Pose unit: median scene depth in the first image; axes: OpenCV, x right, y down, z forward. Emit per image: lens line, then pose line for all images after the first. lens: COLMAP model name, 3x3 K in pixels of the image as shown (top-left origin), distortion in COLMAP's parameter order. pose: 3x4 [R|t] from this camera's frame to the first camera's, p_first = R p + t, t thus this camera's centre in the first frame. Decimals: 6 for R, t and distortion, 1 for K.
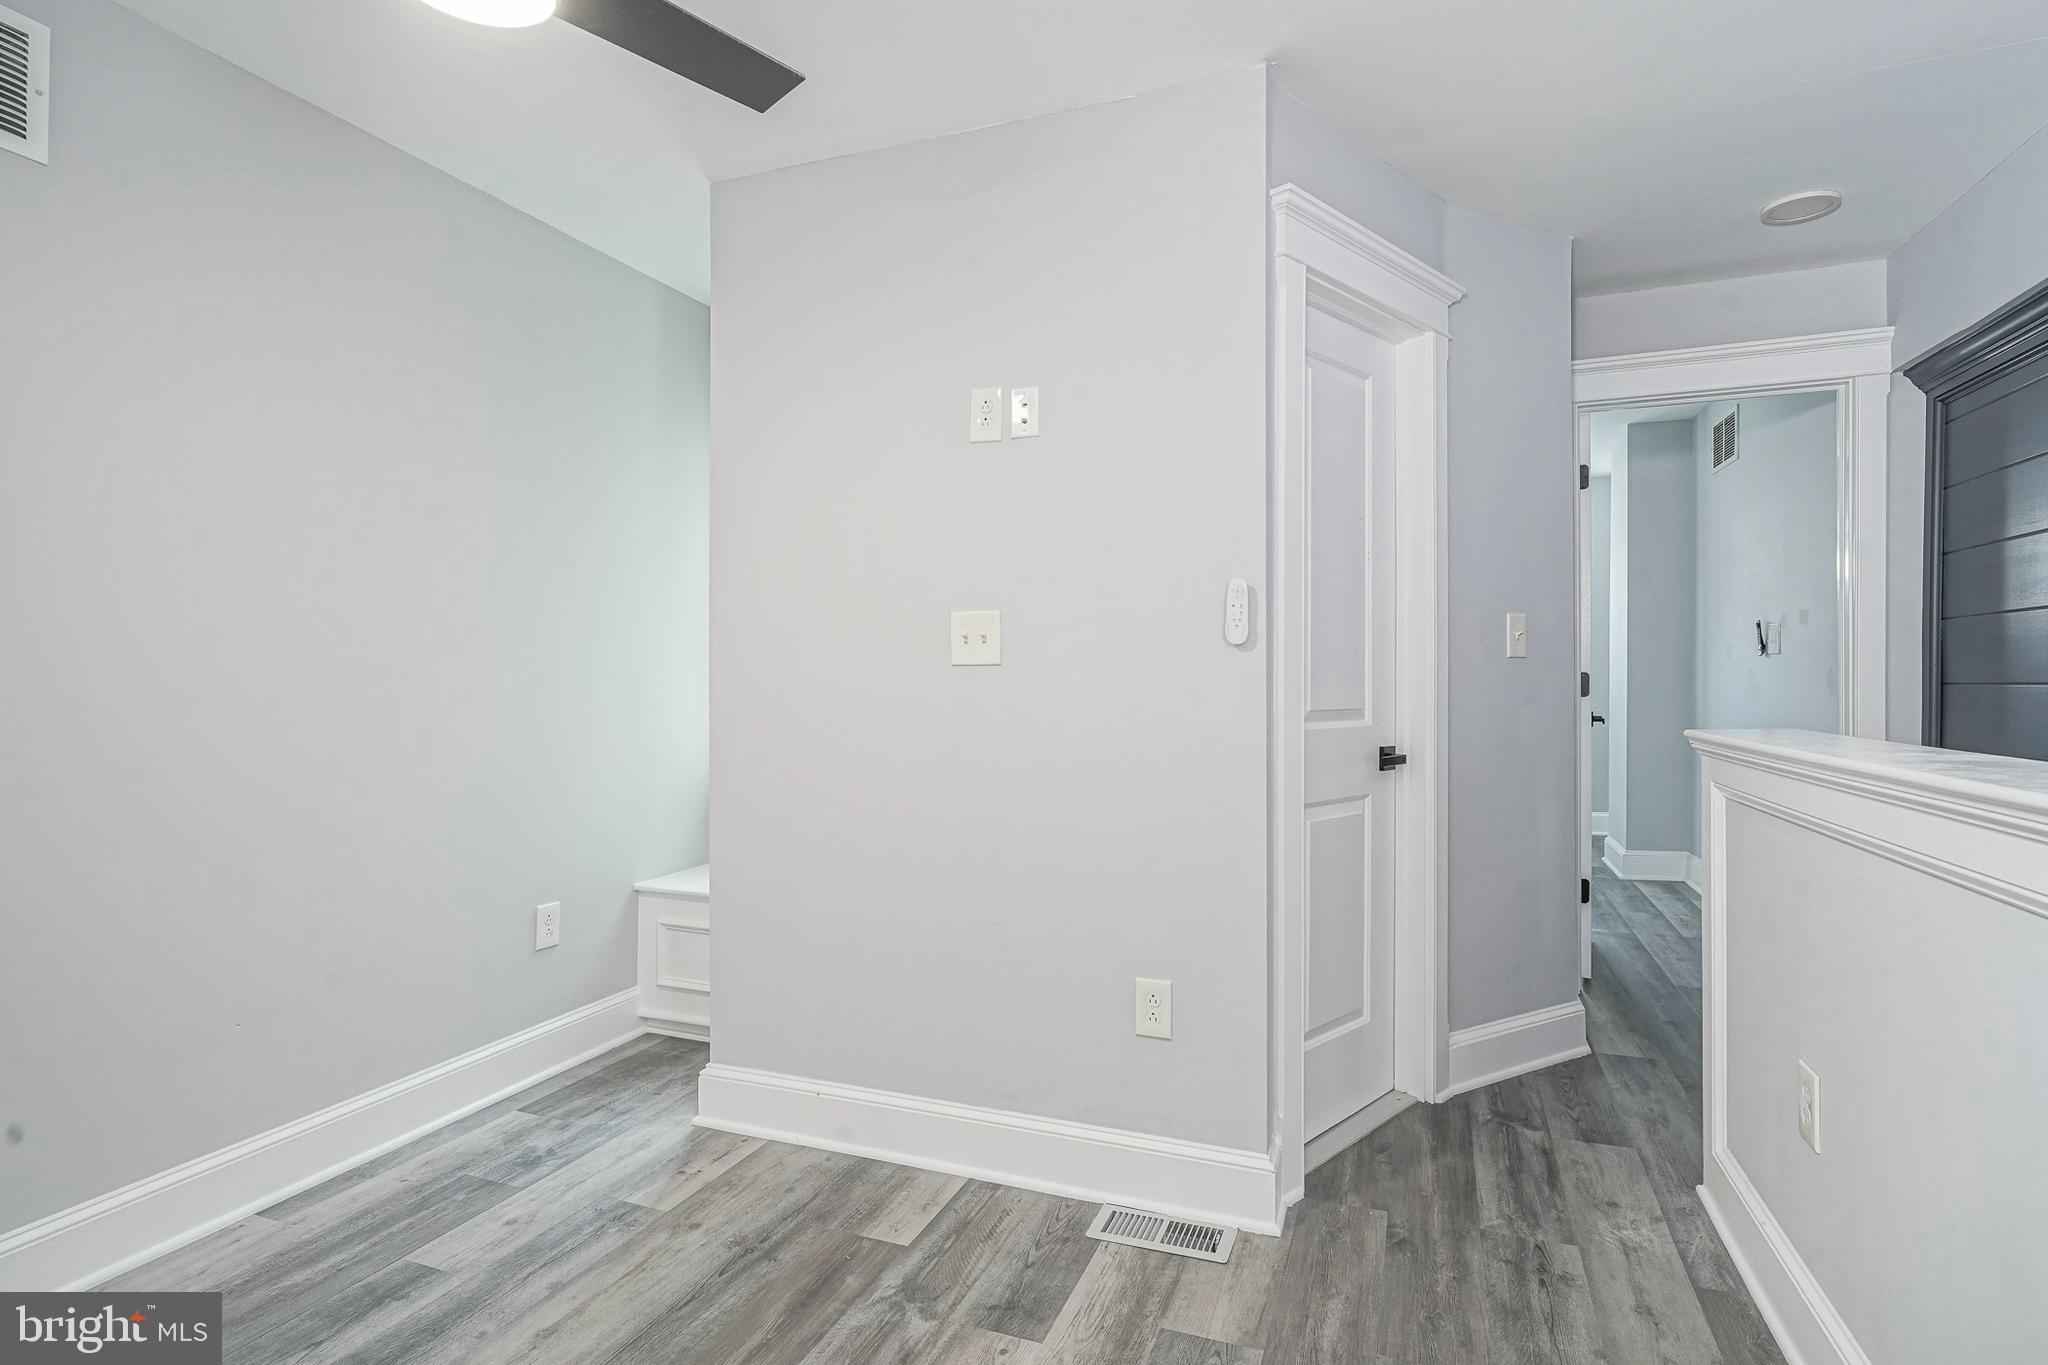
lens RADIAL K [[1027.6, 0, 1012.7], [0, 1027.6, 683.9], [0, 0, 1]] dist [-0.000494, 0.001338]
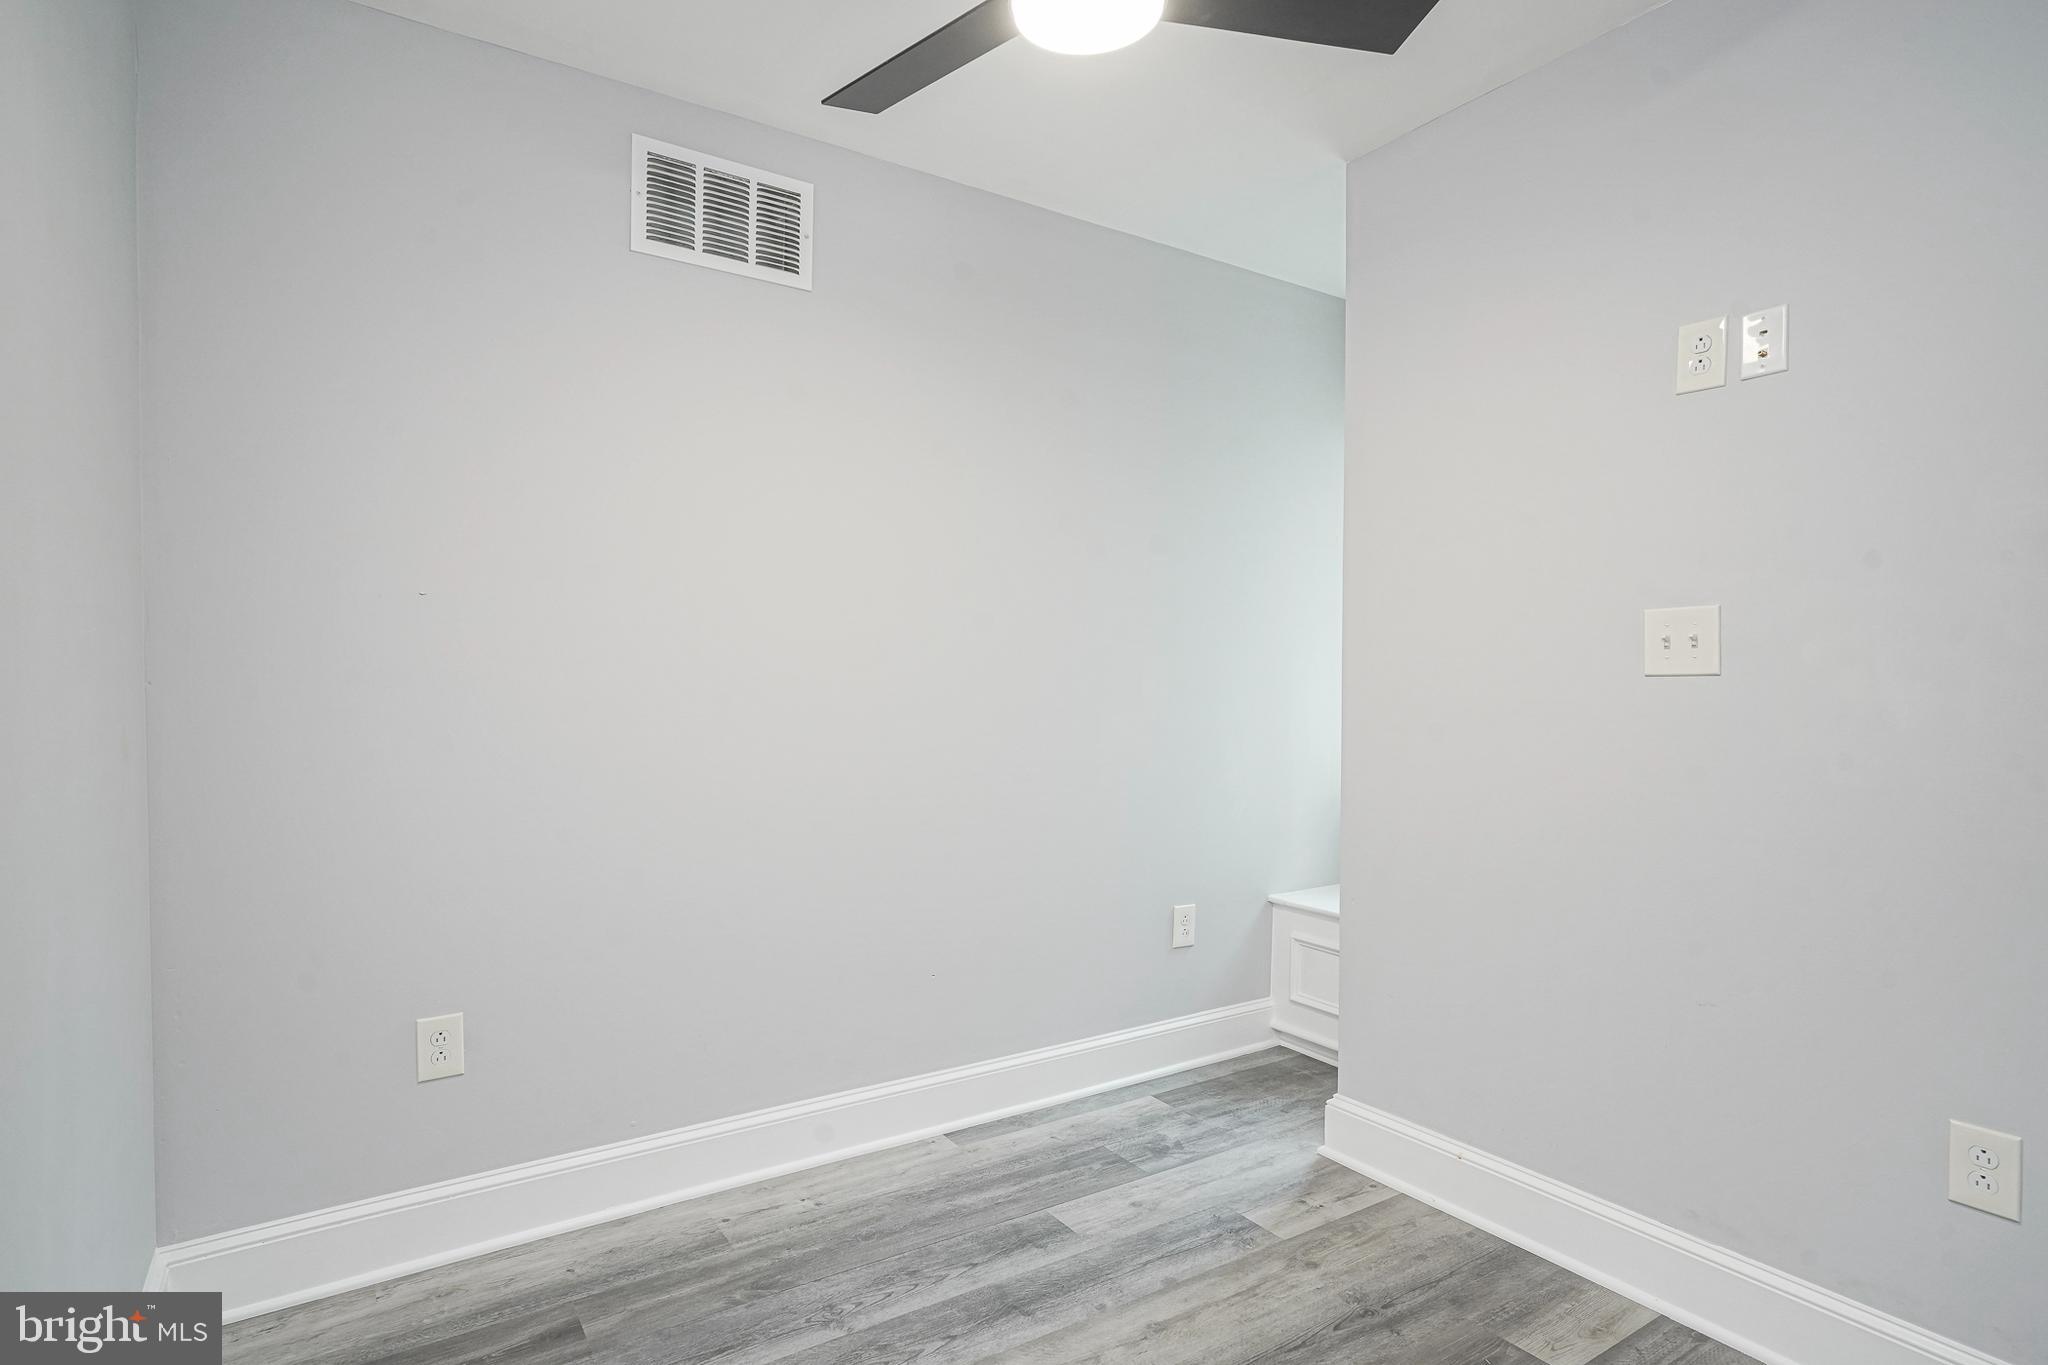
lens RADIAL K [[1027.6, 0, 980.5], [0, 1027.6, 705.7], [0, 0, 1]] dist [-0.000494, 0.001338]
pose [[0.801589, 0.012433, -0.597746, 0.006302], [-0.007138, 0.999912, 0.011227, 0.000595], [0.597833, -0.004733, 0.801607, 0.046876]]
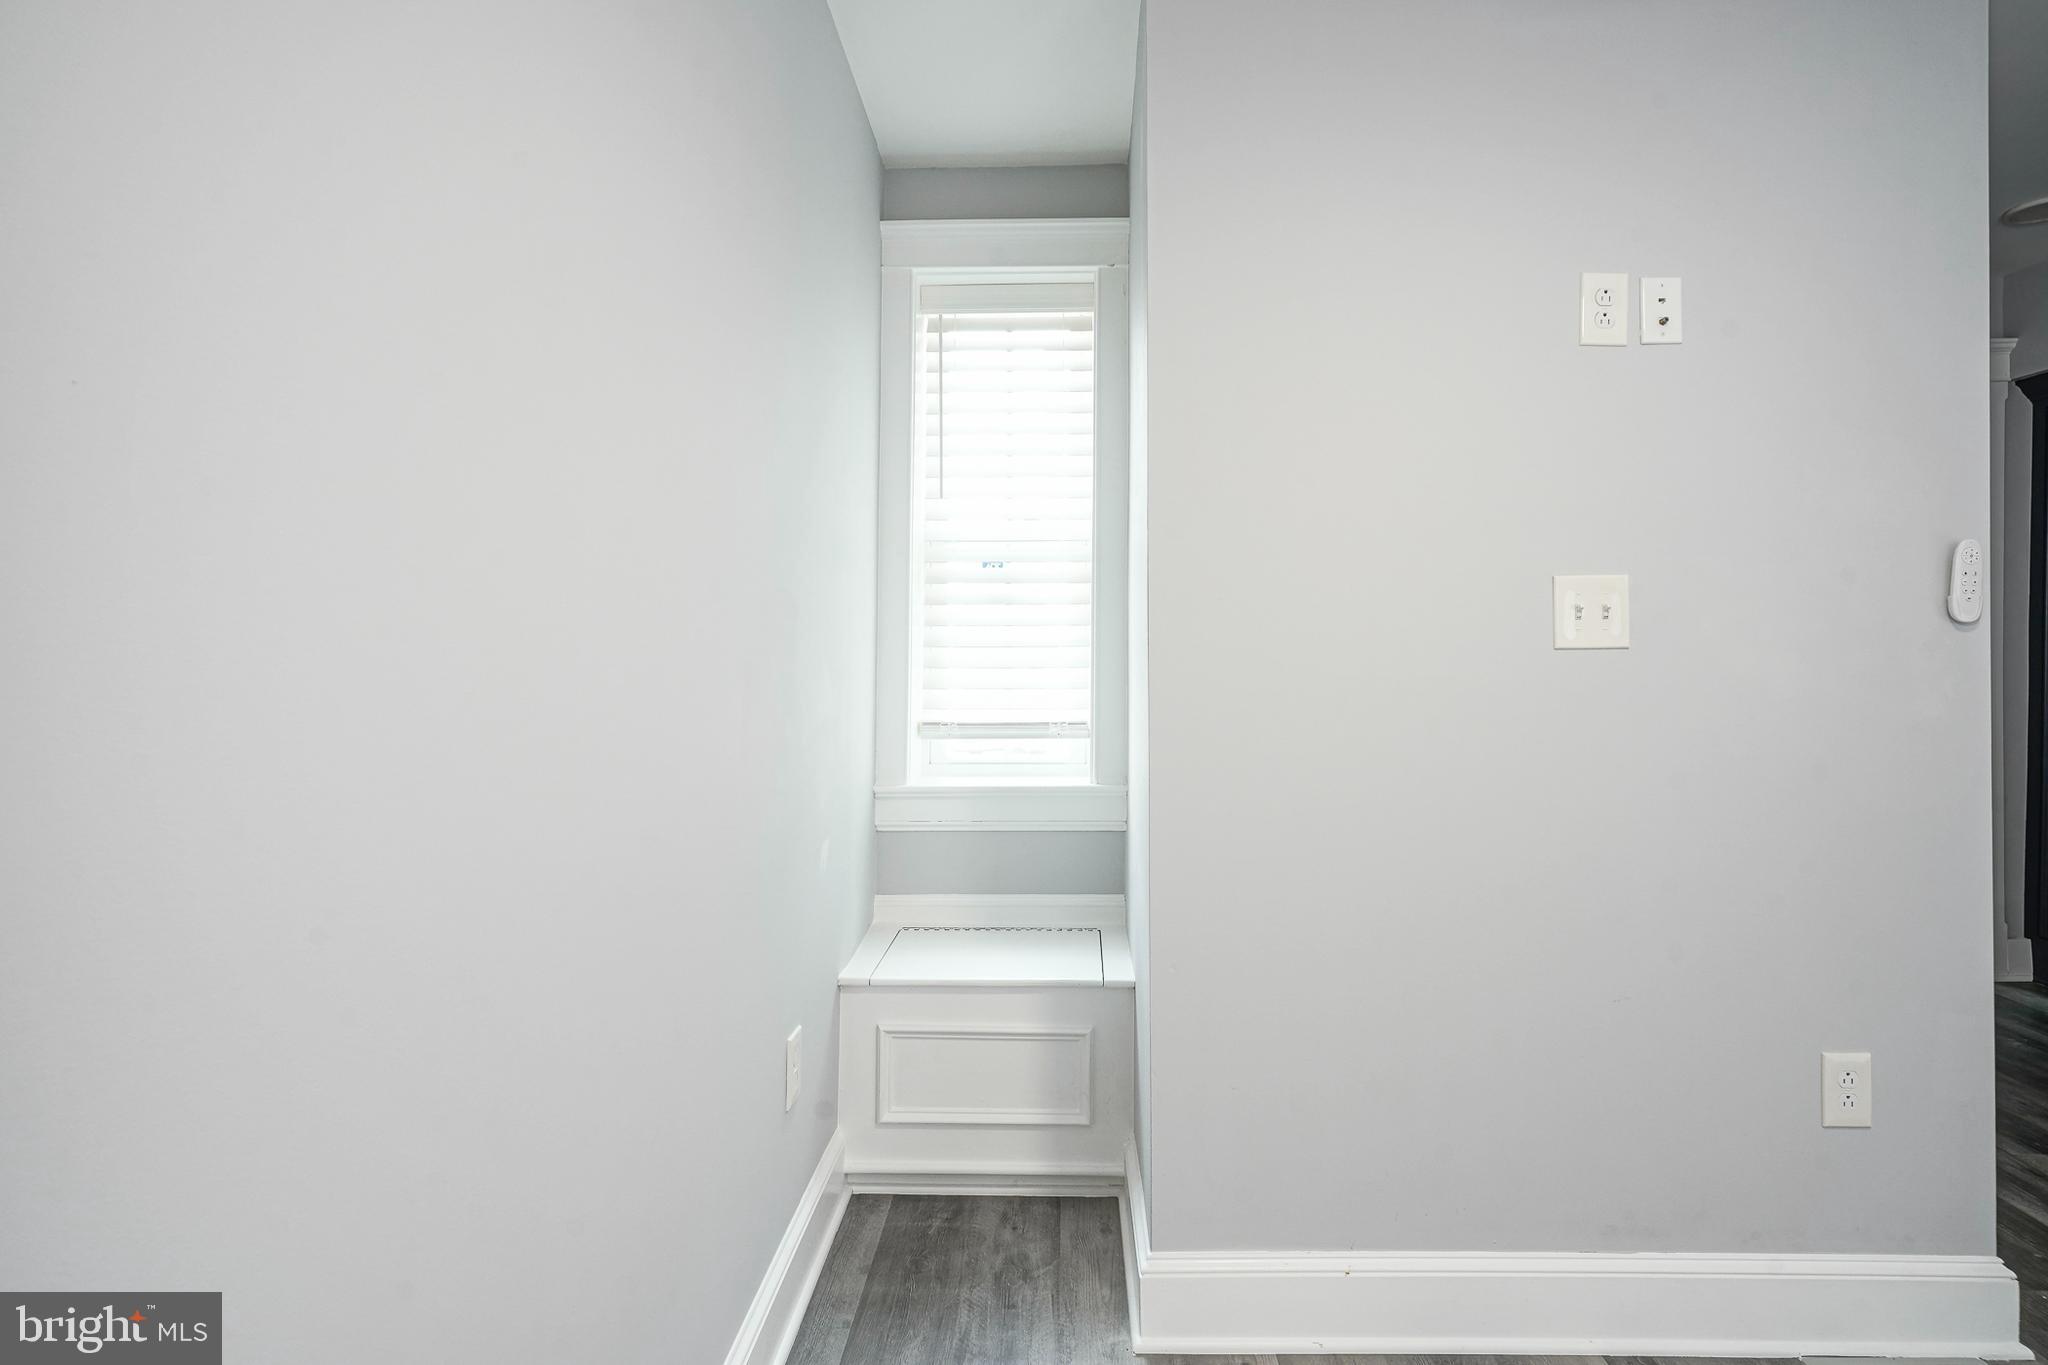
lens RADIAL K [[1027.6, 0, 1047.5], [0, 1027.6, 656.8], [0, 0, 1]] dist [-0.000494, 0.001338]
pose [[0.936997, -0.003348, 0.349321, -0.759907], [0.007164, 0.999928, -0.009633, -0.009260], [-0.349264, 0.011529, 0.936954, 0.519692]]
